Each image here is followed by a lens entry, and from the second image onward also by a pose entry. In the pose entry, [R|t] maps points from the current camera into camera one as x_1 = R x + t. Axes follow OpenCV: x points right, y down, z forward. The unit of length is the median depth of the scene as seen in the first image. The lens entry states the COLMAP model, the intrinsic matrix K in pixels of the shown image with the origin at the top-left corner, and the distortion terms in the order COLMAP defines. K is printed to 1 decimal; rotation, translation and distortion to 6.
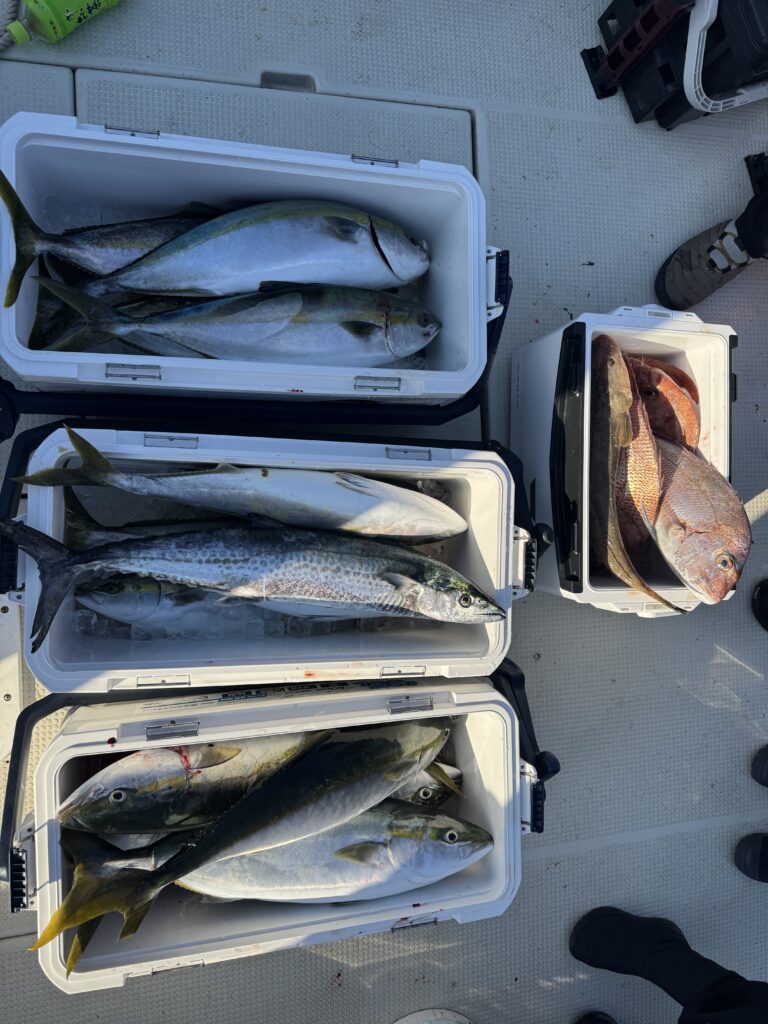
lens RADIAL K [[637.3, 0, 381.6], [0, 637.3, 508.0], [0, 0, 1]] dist [0.002614, -0.003695]
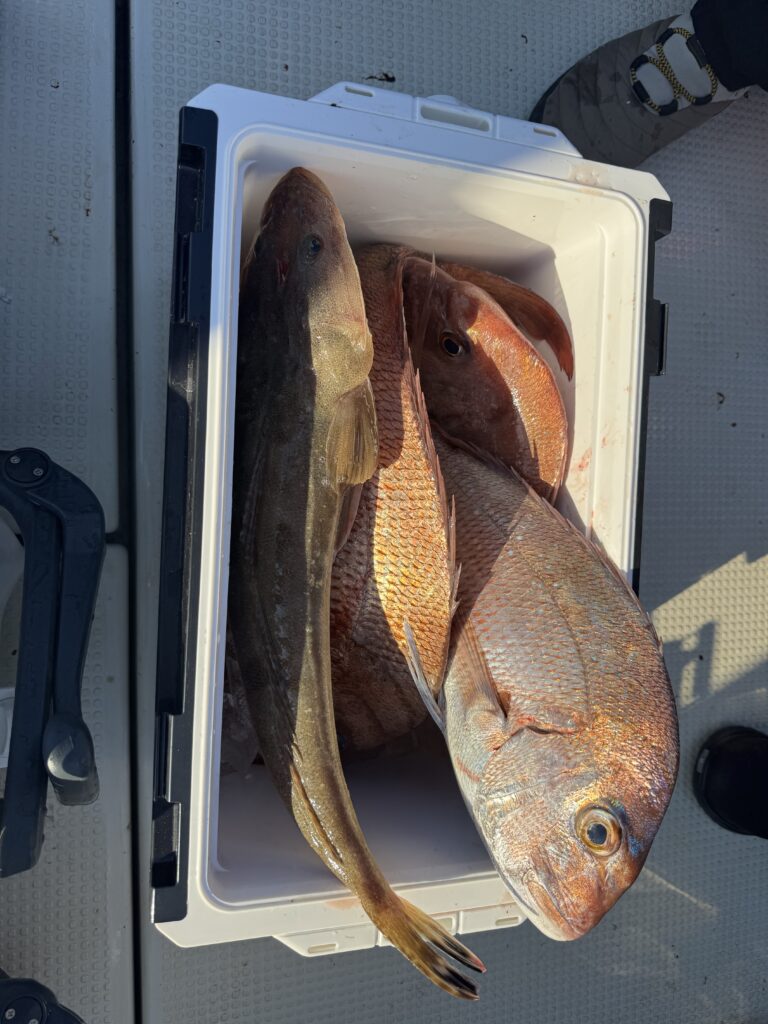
lens RADIAL K [[637.3, 0, 381.6], [0, 637.3, 508.0], [0, 0, 1]] dist [0.002614, -0.003695]
pose [[0.998718, 0.032024, 0.039203, 0.374677], [-0.032946, 0.999190, 0.023100, -0.089944], [-0.038432, -0.024362, 0.998964, 0.618840]]
